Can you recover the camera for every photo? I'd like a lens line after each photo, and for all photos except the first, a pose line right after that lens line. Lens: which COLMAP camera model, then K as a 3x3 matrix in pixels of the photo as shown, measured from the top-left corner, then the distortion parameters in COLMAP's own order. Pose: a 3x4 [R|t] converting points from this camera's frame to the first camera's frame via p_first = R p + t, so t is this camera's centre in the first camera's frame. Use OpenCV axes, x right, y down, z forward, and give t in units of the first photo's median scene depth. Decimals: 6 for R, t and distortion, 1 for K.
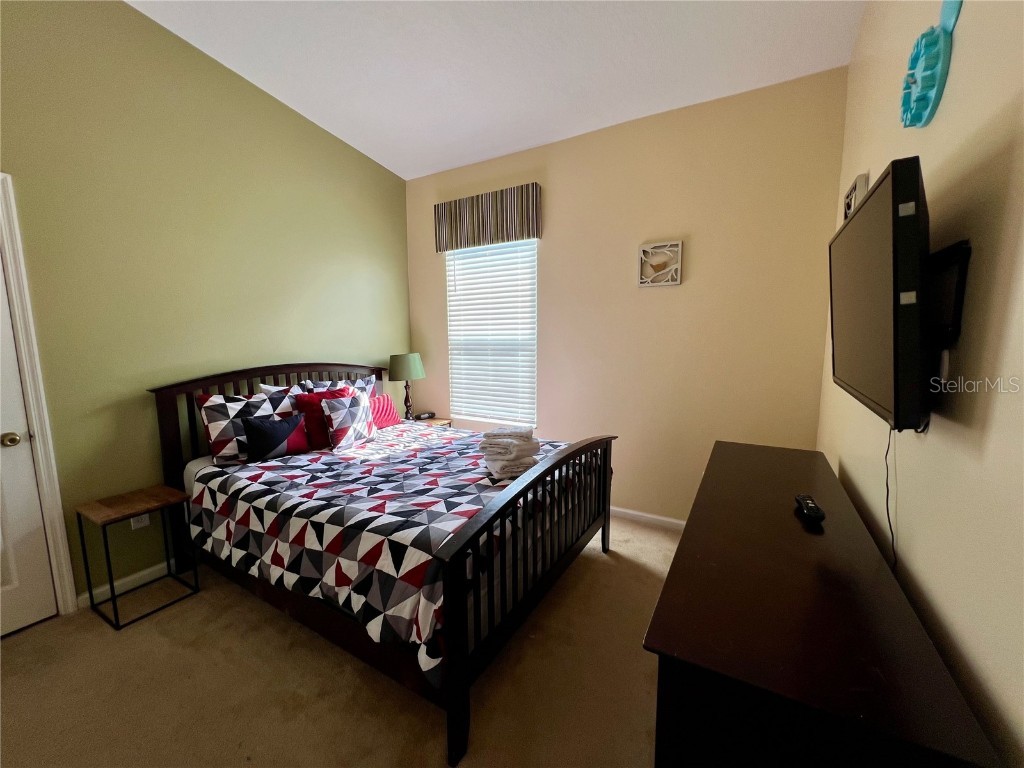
lens RADIAL K [[410.6, 0, 512.2], [0, 410.6, 381.4], [0, 0, 1]] dist [-0.002931, 0.000065]
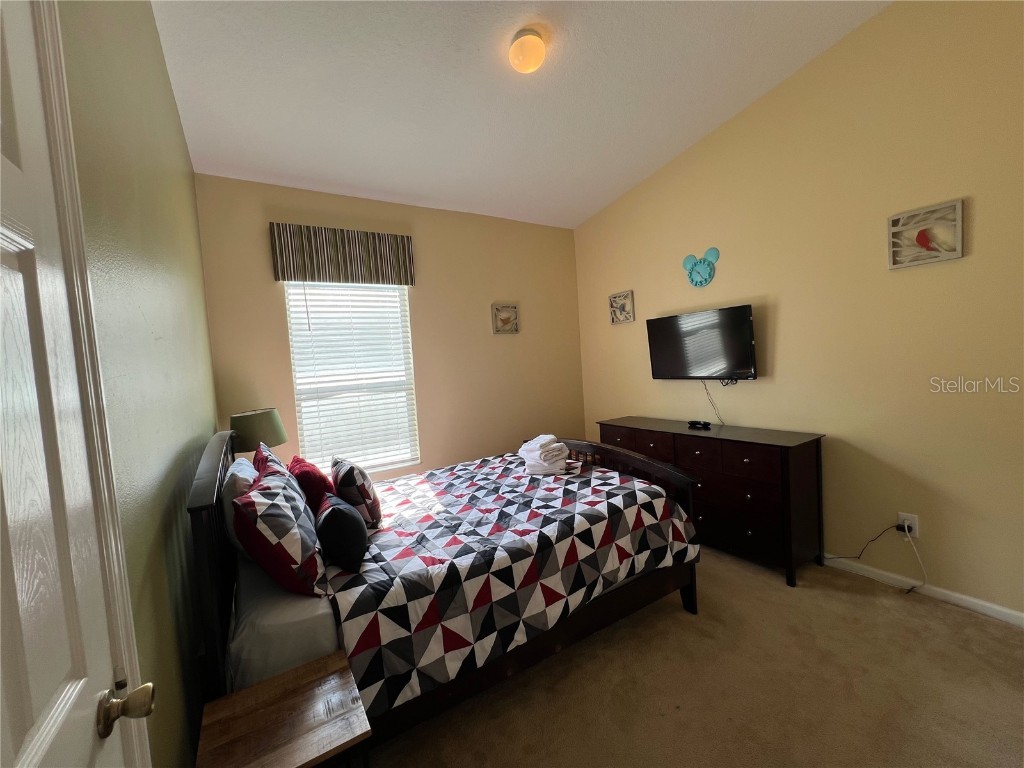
lens RADIAL K [[410.6, 0, 506.9], [0, 410.6, 387.8], [0, 0, 1]] dist [-0.002931, 0.000065]
pose [[0.470454, -0.078339, 0.878940, -1.102239], [0.162877, 0.986646, 0.000759, -0.059384], [-0.867262, 0.142803, 0.476931, 0.418220]]
